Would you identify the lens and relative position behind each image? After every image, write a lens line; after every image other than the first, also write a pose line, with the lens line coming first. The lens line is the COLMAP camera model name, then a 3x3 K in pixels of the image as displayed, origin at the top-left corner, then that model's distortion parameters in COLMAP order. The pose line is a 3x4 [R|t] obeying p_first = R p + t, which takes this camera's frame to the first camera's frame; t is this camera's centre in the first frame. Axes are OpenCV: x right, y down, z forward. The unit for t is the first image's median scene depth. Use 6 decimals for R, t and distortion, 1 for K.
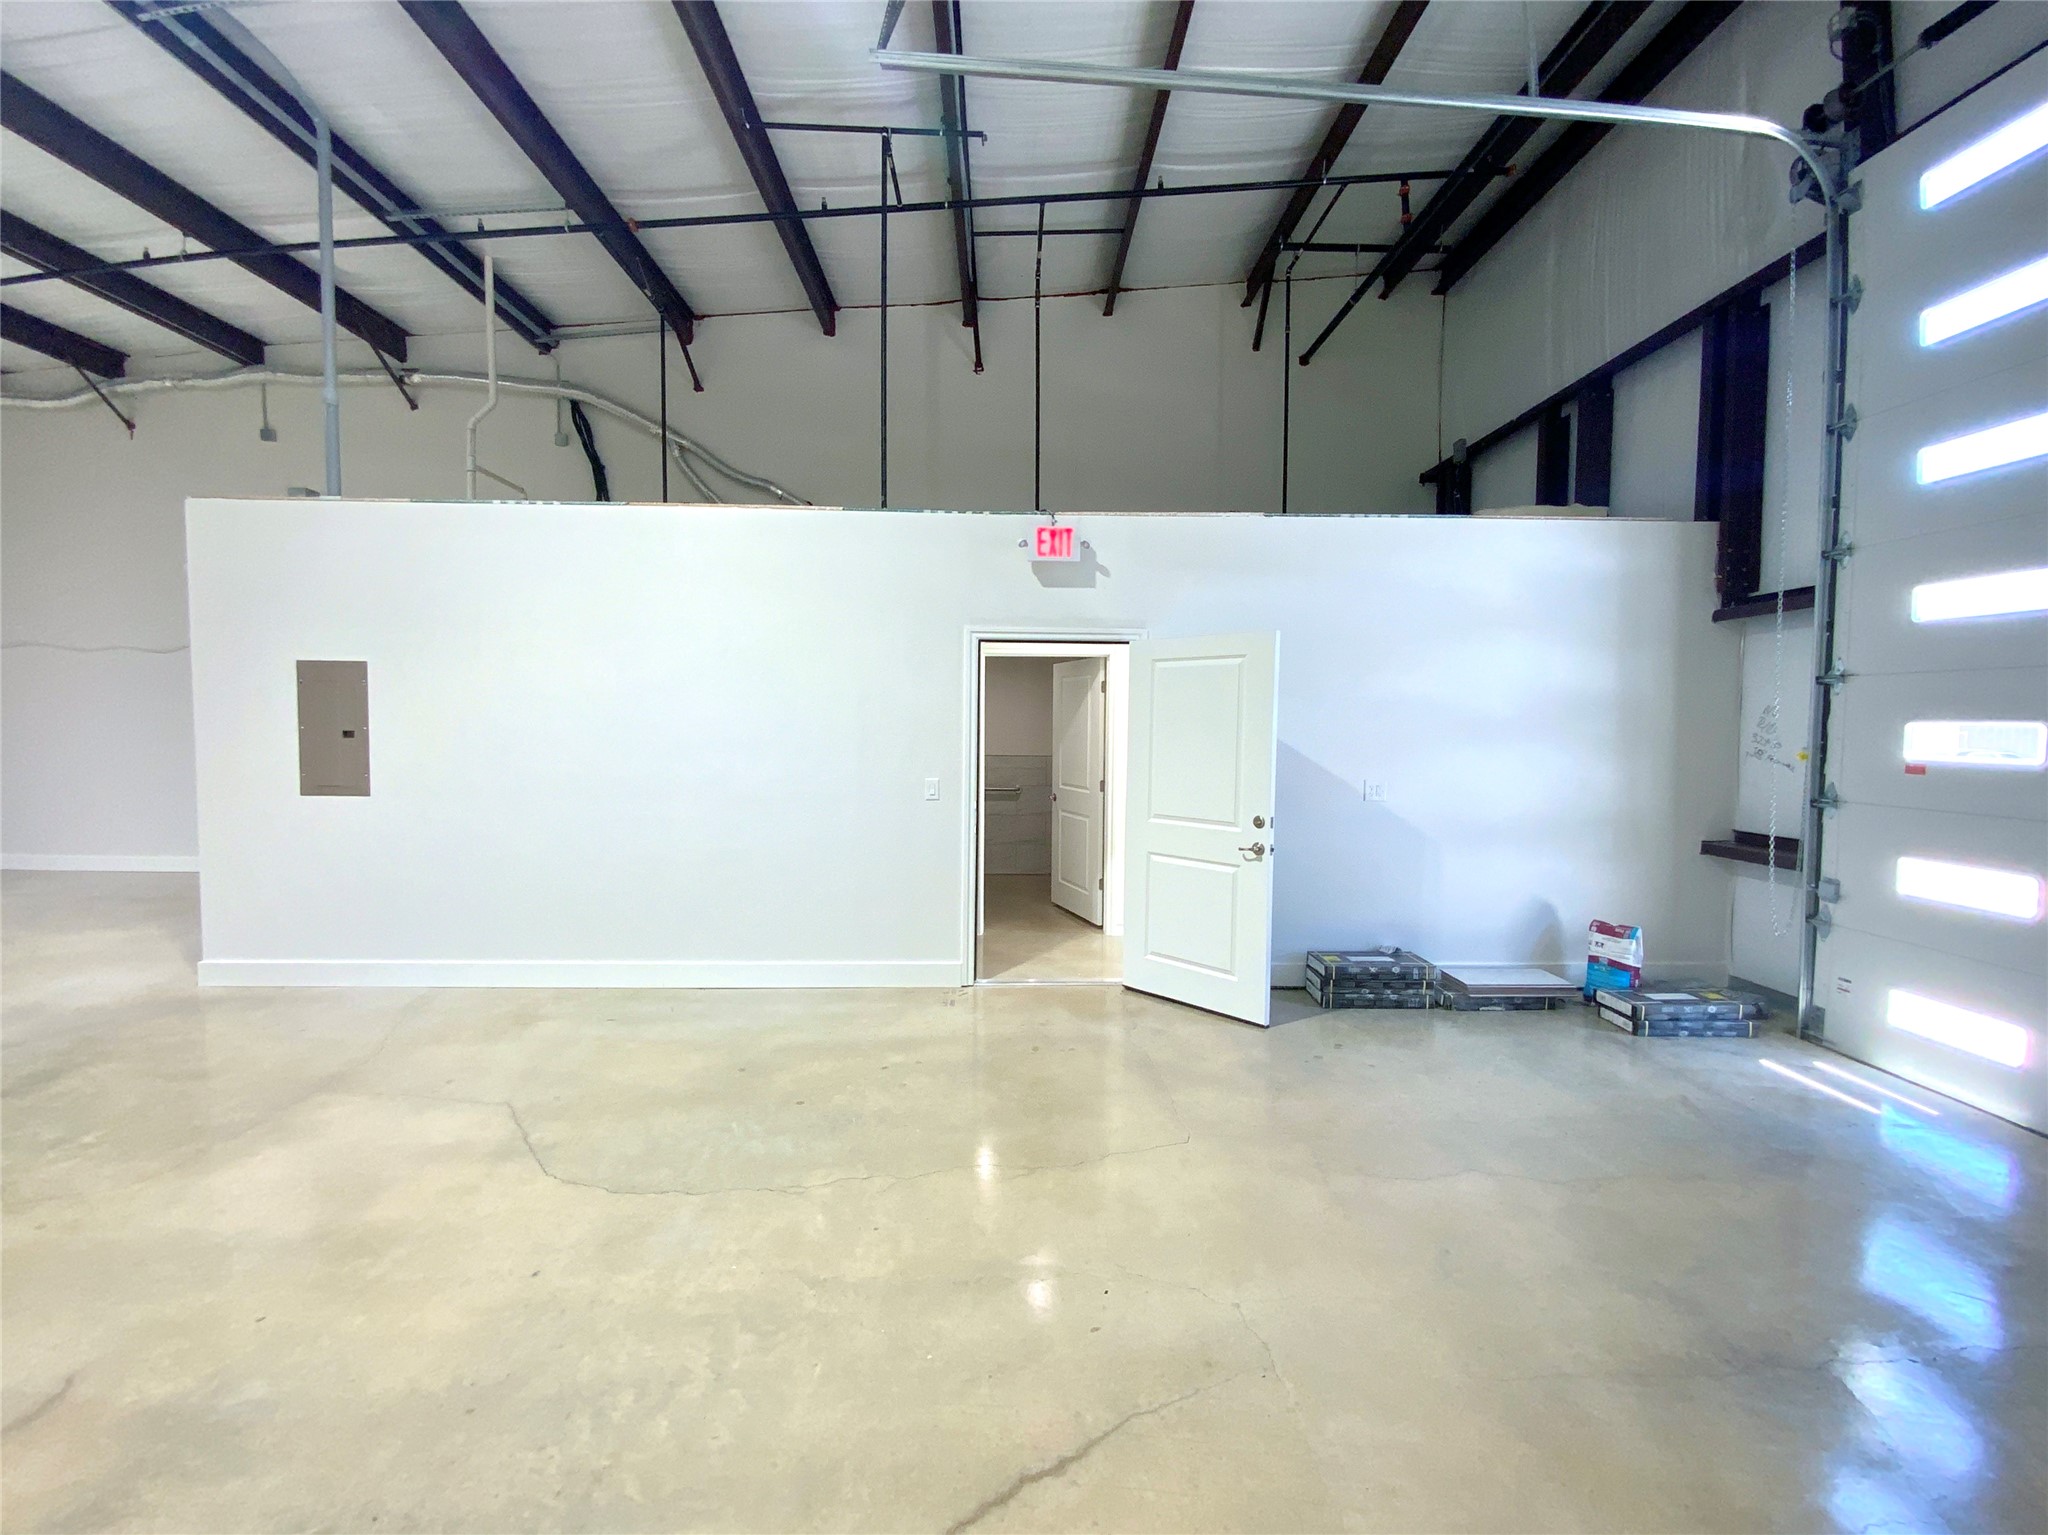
lens RADIAL K [[860.2, 0, 1026.6], [0, 860.2, 756.6], [0, 0, 1]] dist [0.002245, -0.000392]
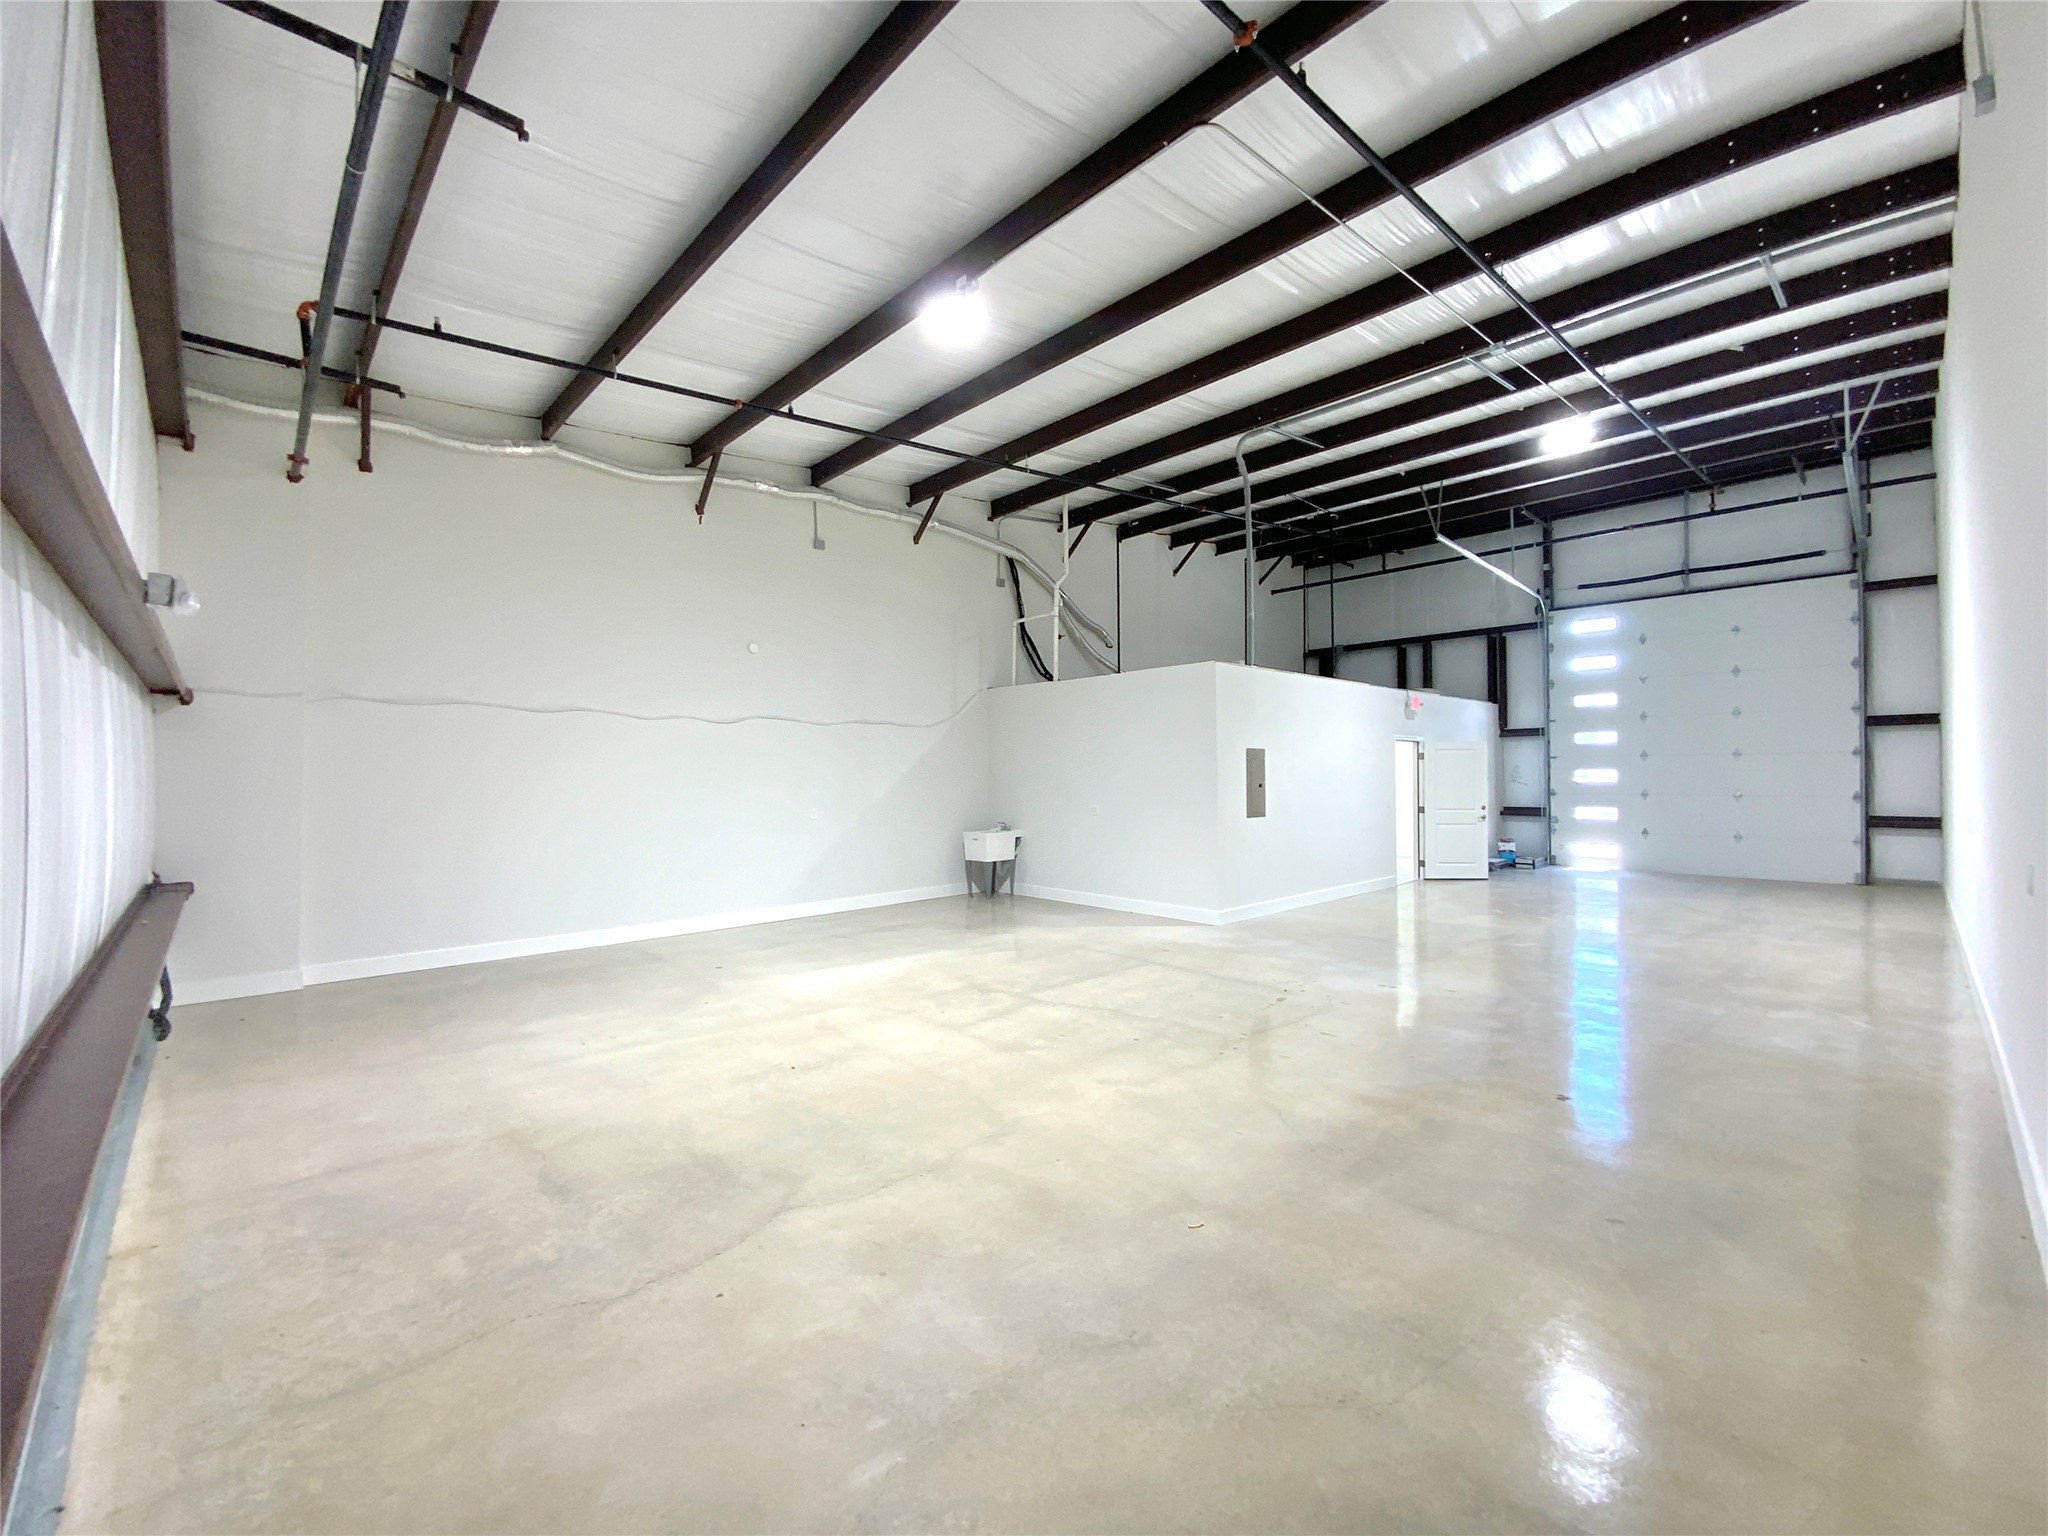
lens RADIAL K [[833.3, 0, 1034.4], [0, 833.3, 771.4], [0, 0, 1]] dist [0.020085, -0.000158]
pose [[0.739216, -0.012882, 0.673346, -2.517580], [0.041484, 0.998789, -0.026434, -0.029722], [-0.672190, 0.047473, 0.738855, -0.071333]]
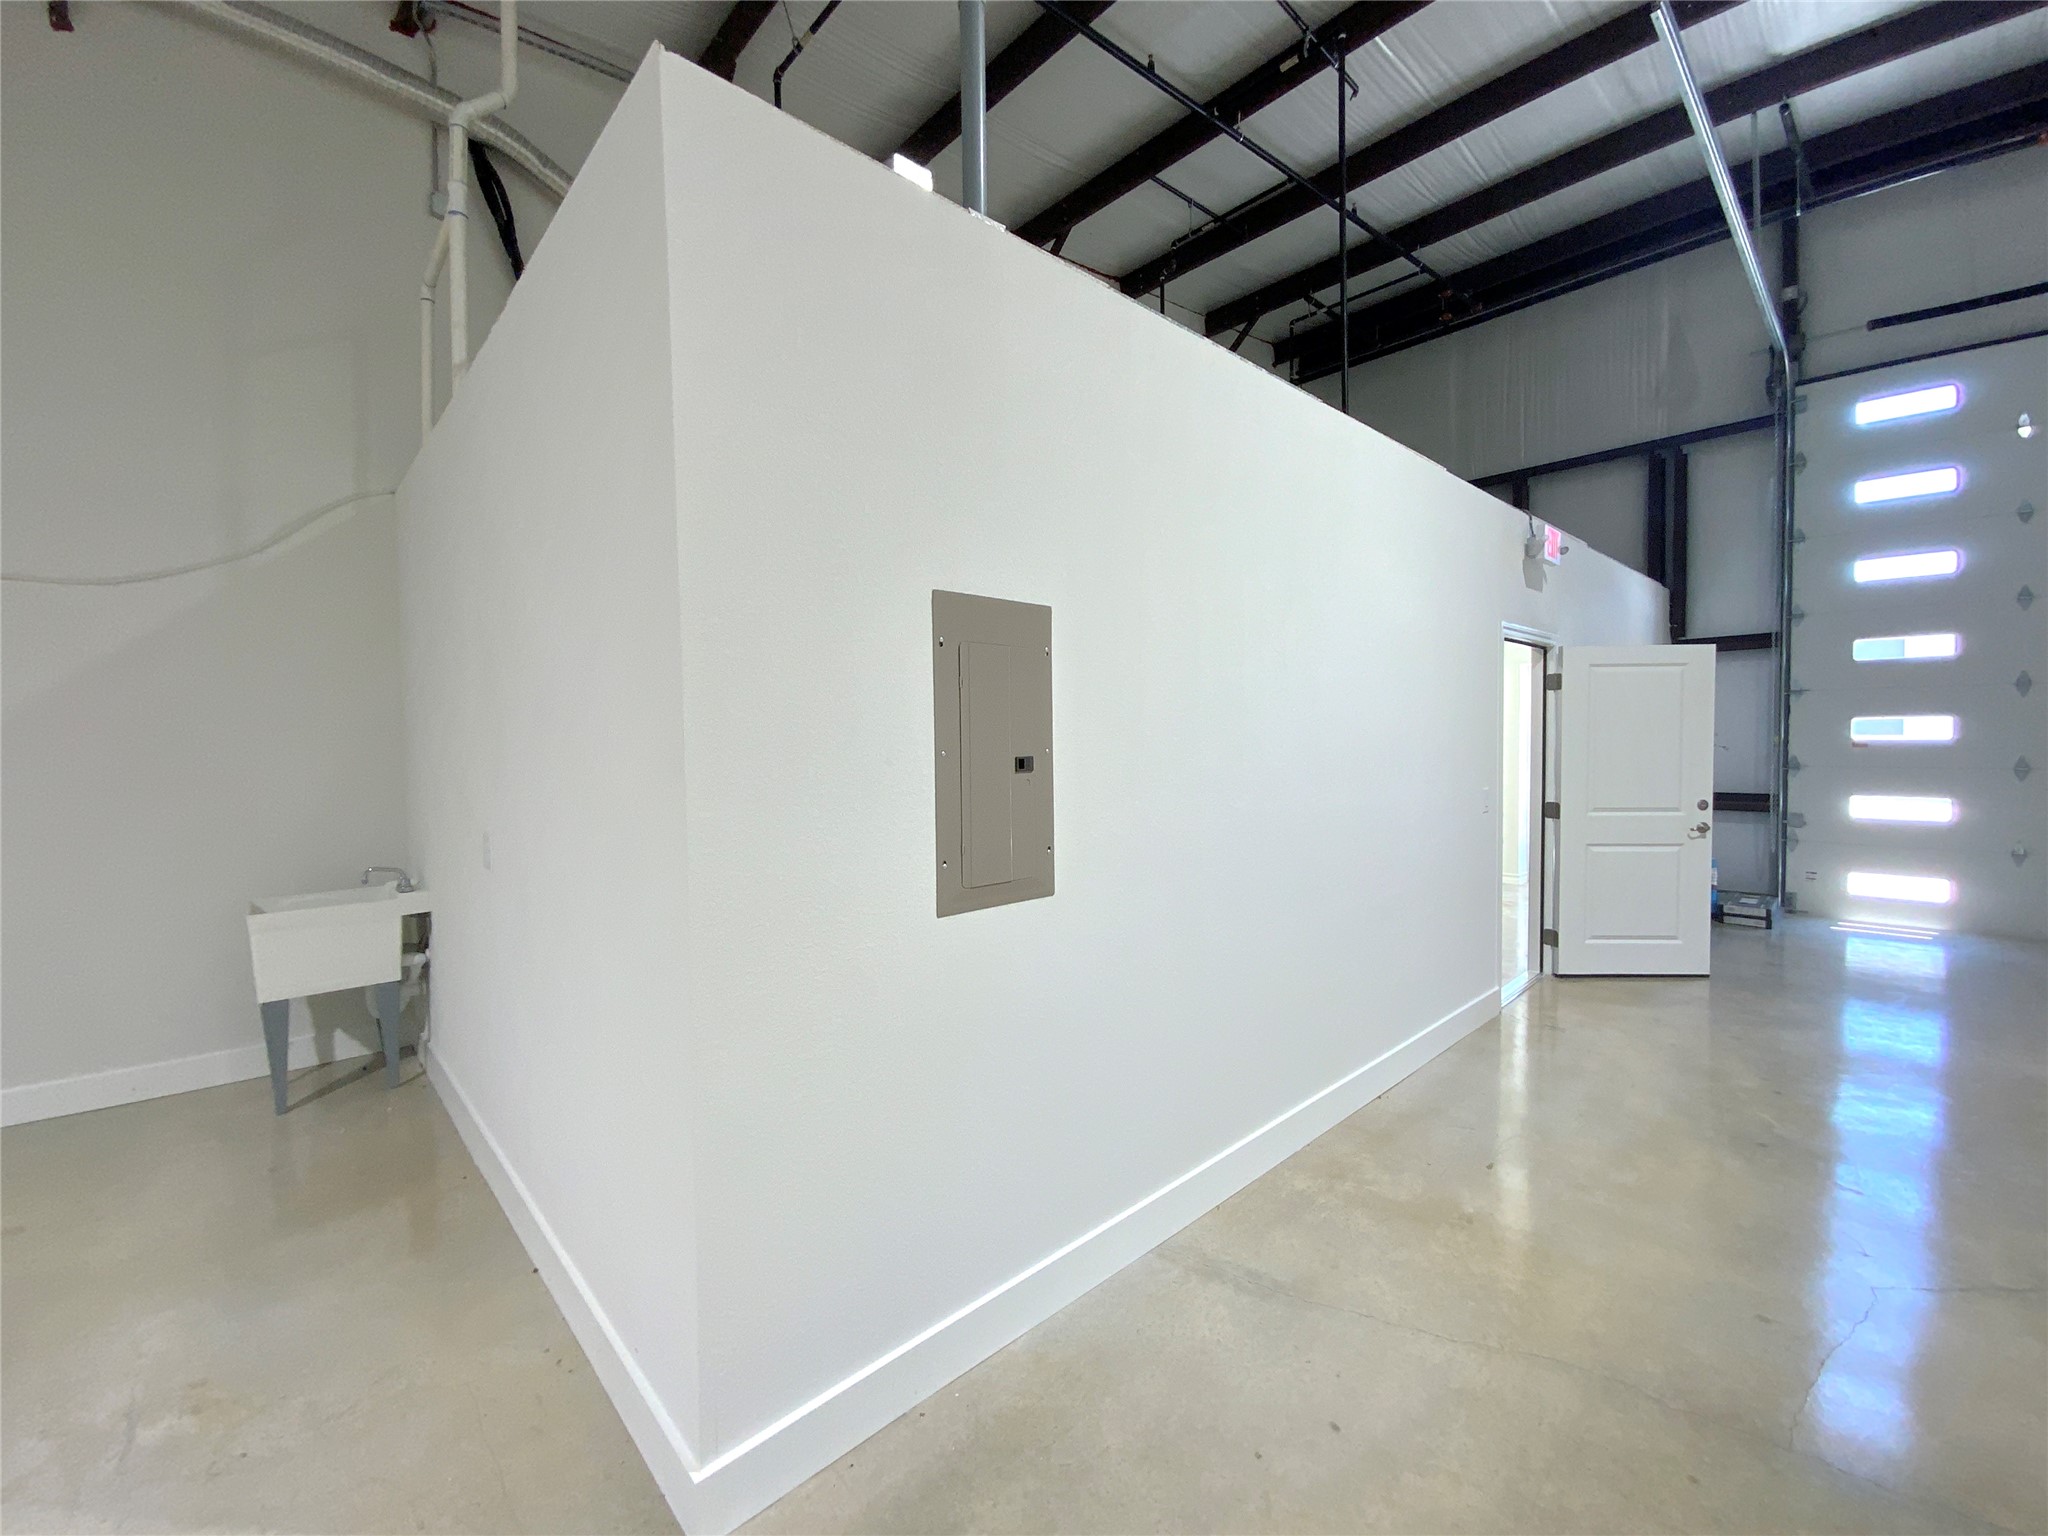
lens RADIAL K [[852.8, 0, 1034.3], [0, 852.8, 756.6], [0, 0, 1]] dist [0.000594, -0.000184]
pose [[0.741072, -0.034433, 0.670542, -1.106352], [0.042737, 0.999078, 0.004072, -0.032469], [-0.670064, 0.025639, 0.741861, 0.680300]]
